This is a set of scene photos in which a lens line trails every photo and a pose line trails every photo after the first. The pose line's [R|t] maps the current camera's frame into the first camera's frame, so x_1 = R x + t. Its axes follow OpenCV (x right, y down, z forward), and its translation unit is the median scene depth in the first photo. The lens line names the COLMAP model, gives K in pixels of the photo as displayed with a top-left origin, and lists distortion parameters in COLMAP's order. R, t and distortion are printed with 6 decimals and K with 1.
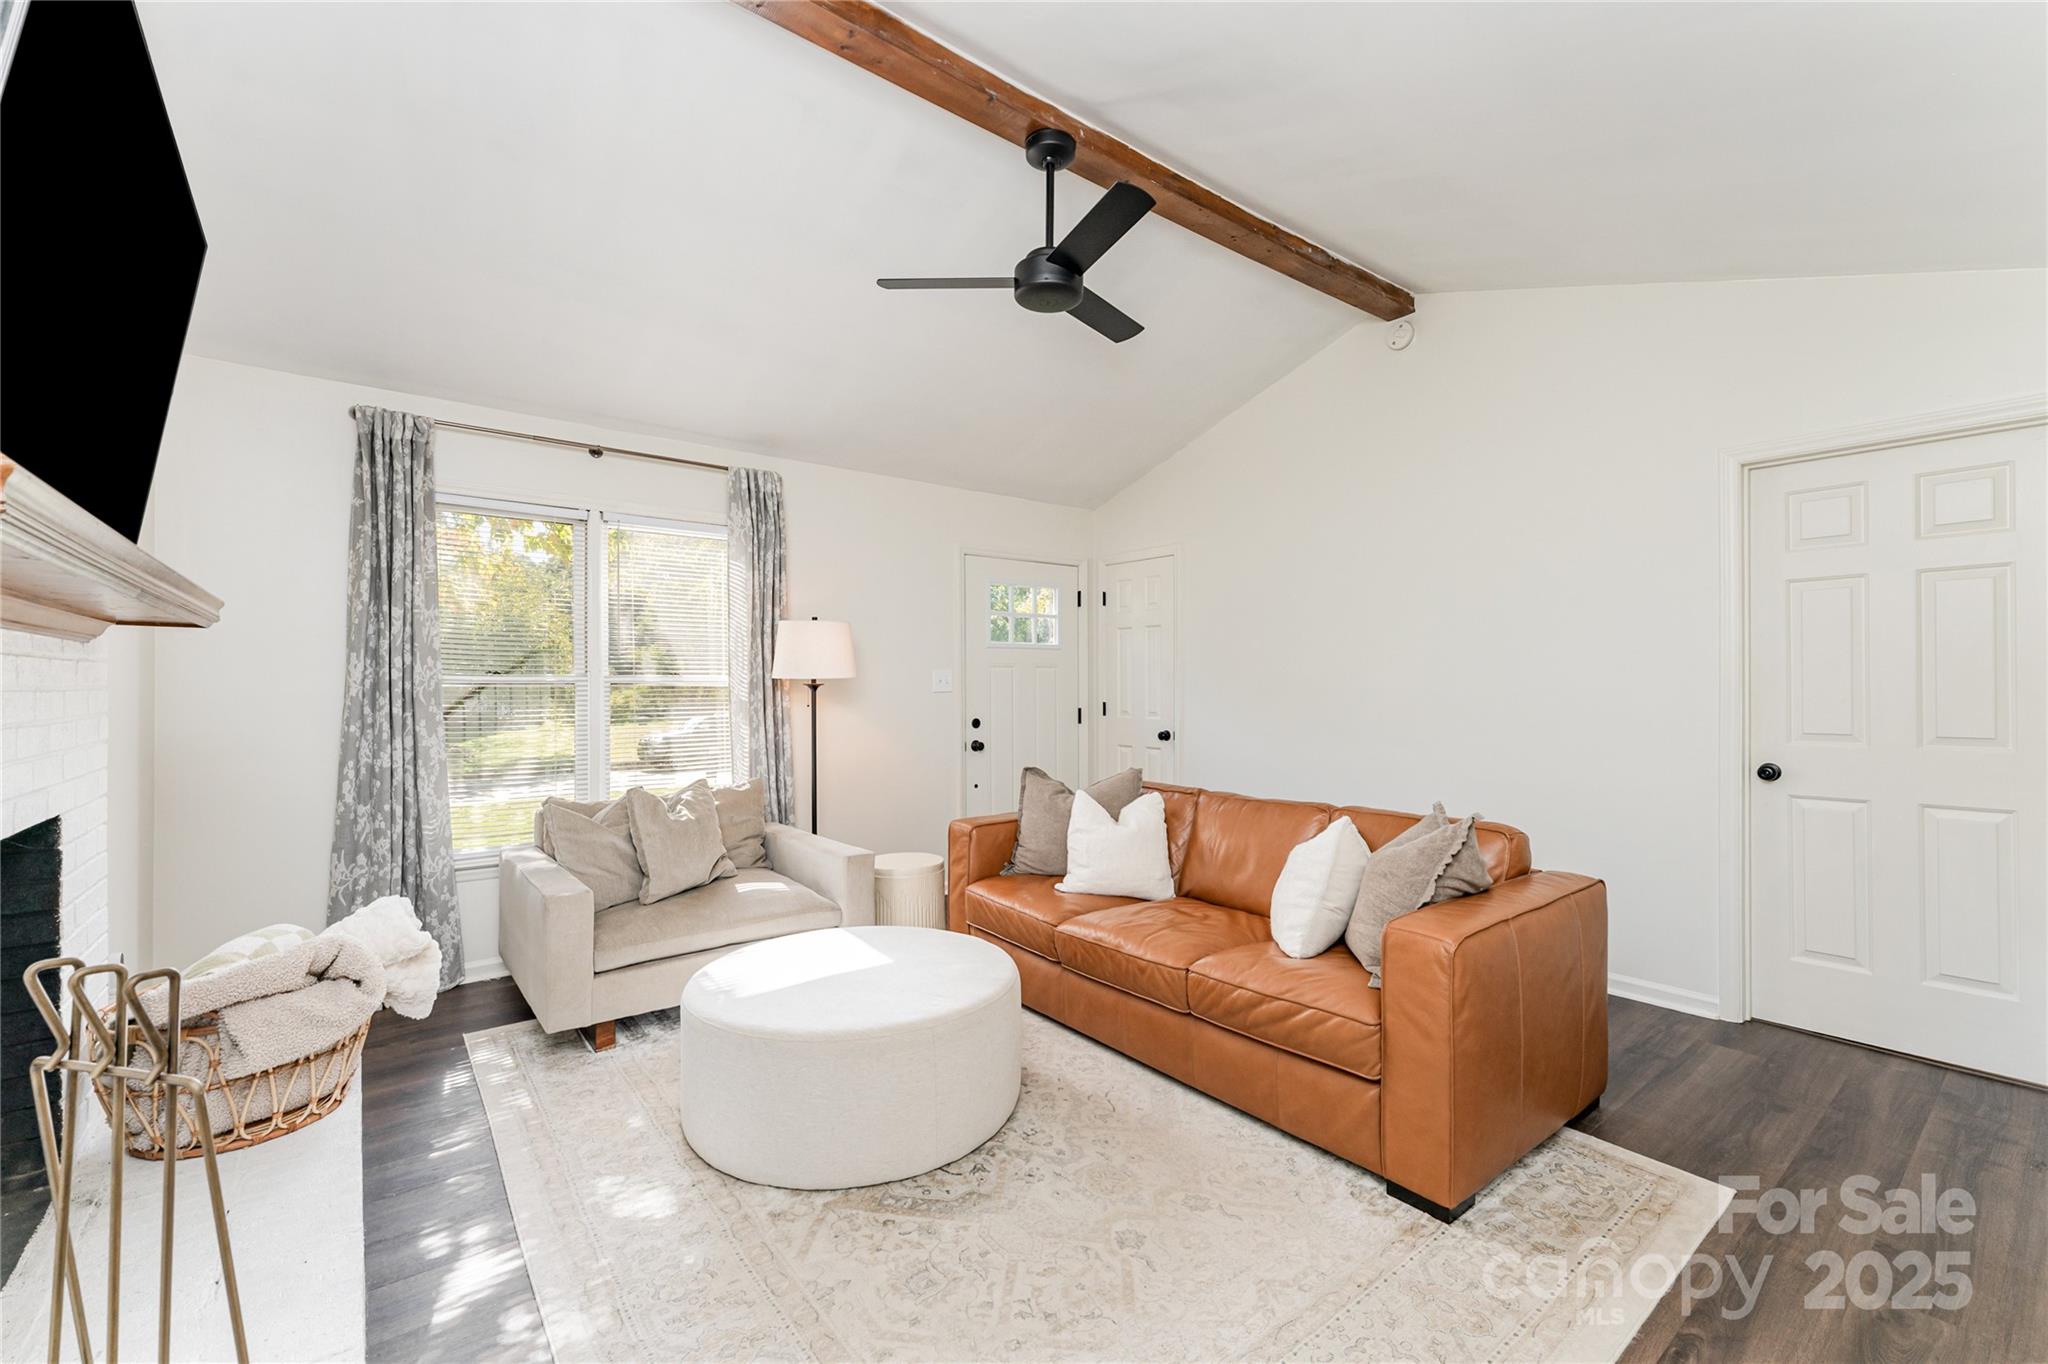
lens RADIAL K [[857.3, 0, 1027.0], [0, 857.3, 667.4], [0, 0, 1]] dist [0.000708, 0.000090]
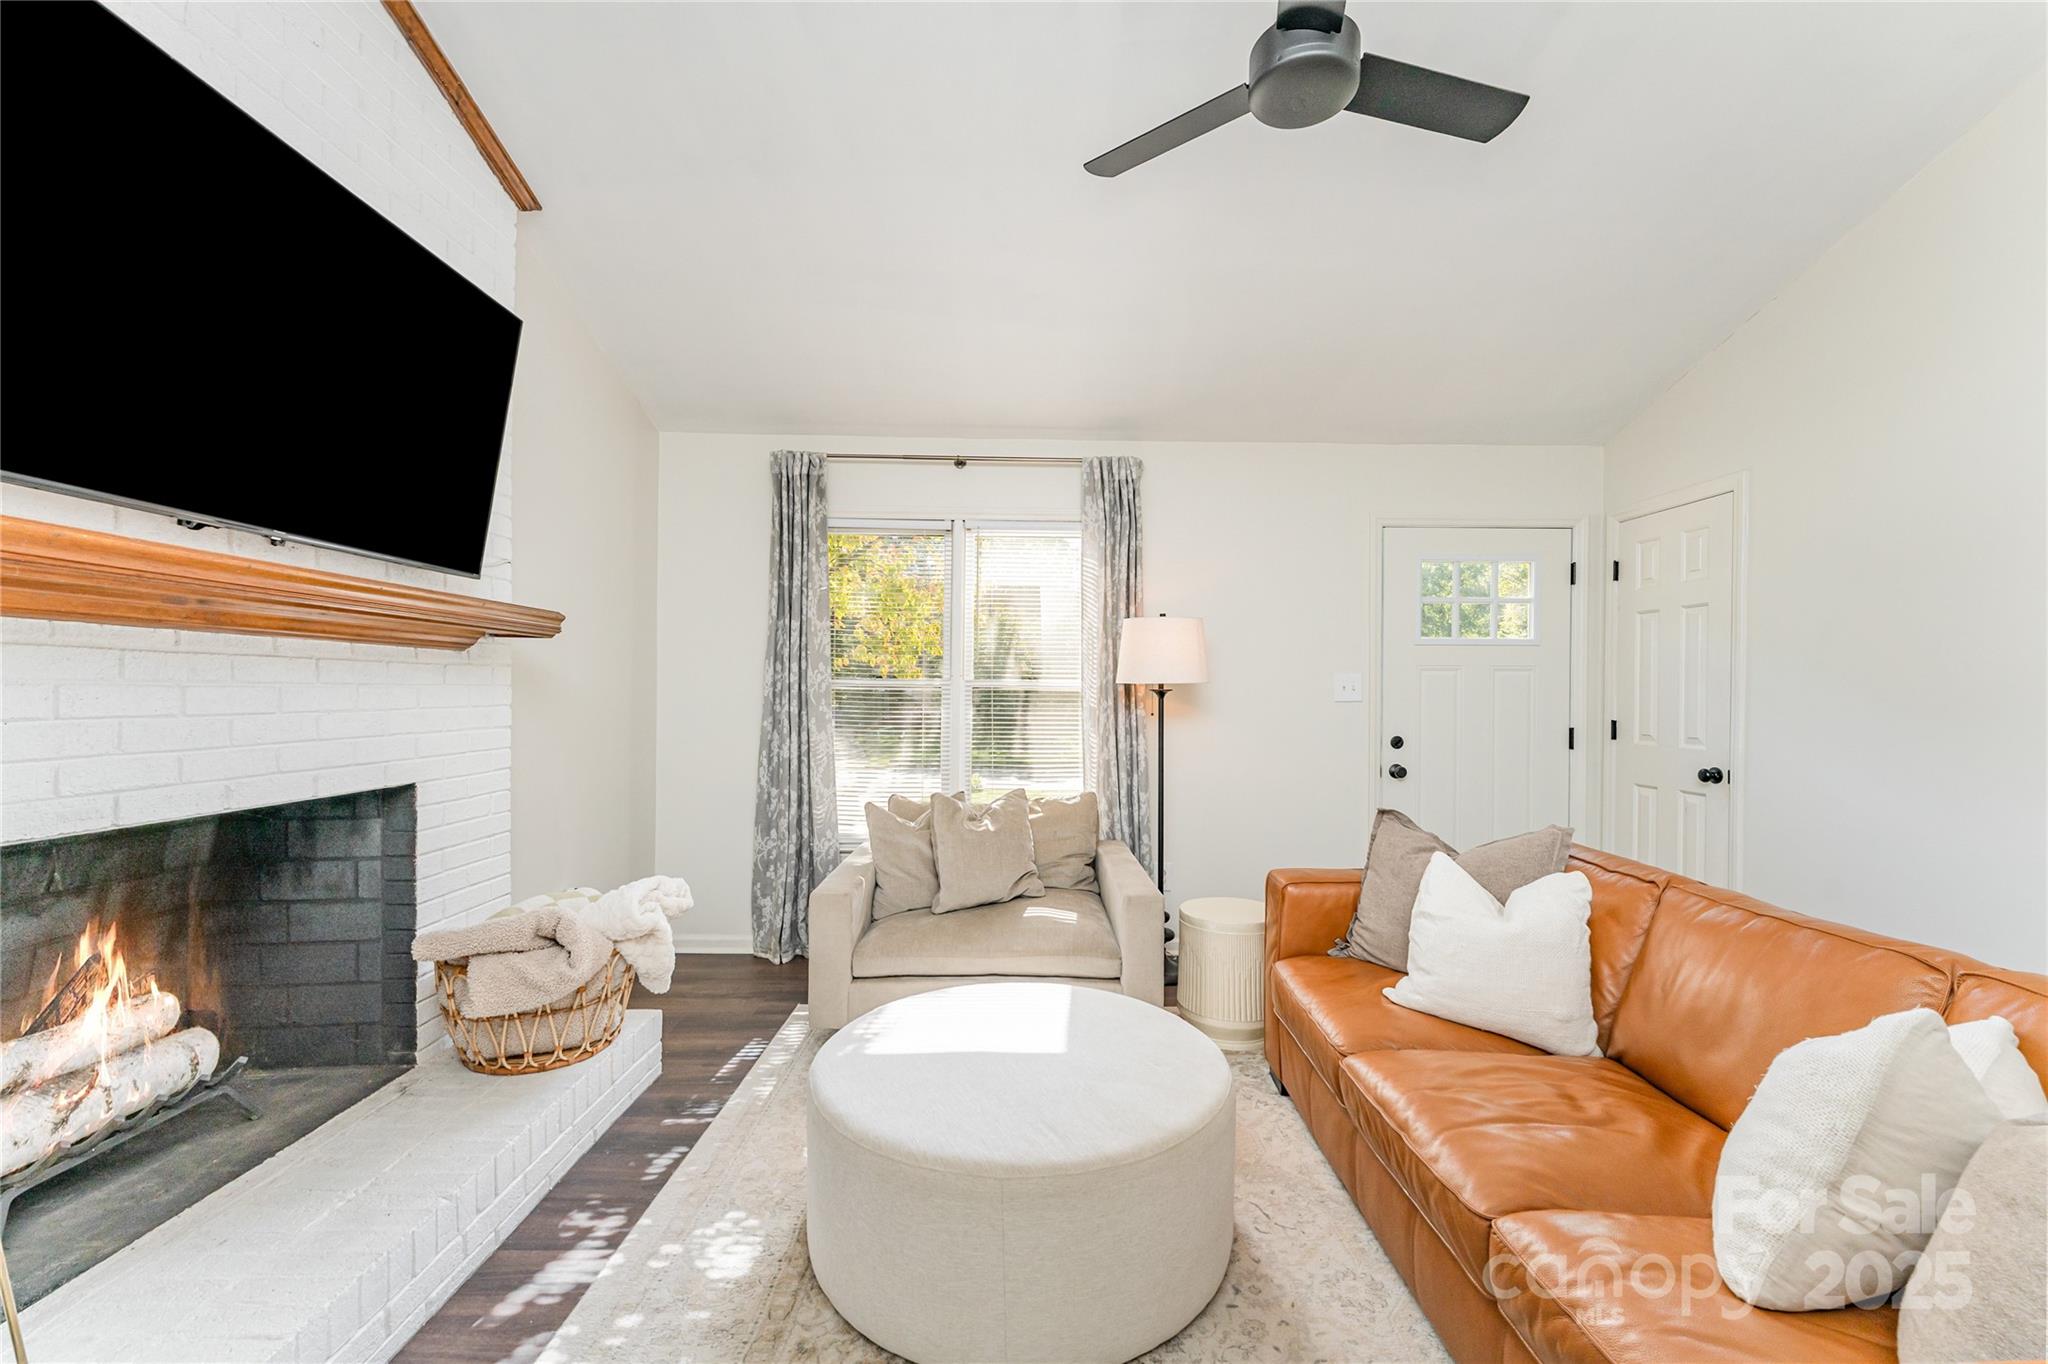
lens RADIAL K [[823.2, 0, 1041.6], [0, 823.2, 683.7], [0, 0, 1]] dist [0.001418, 0.000262]
pose [[0.794581, 0.003288, -0.607149, 0.204688], [0.002127, 0.999964, 0.008200, 0.007280], [0.607154, -0.007807, 0.794545, 0.313175]]
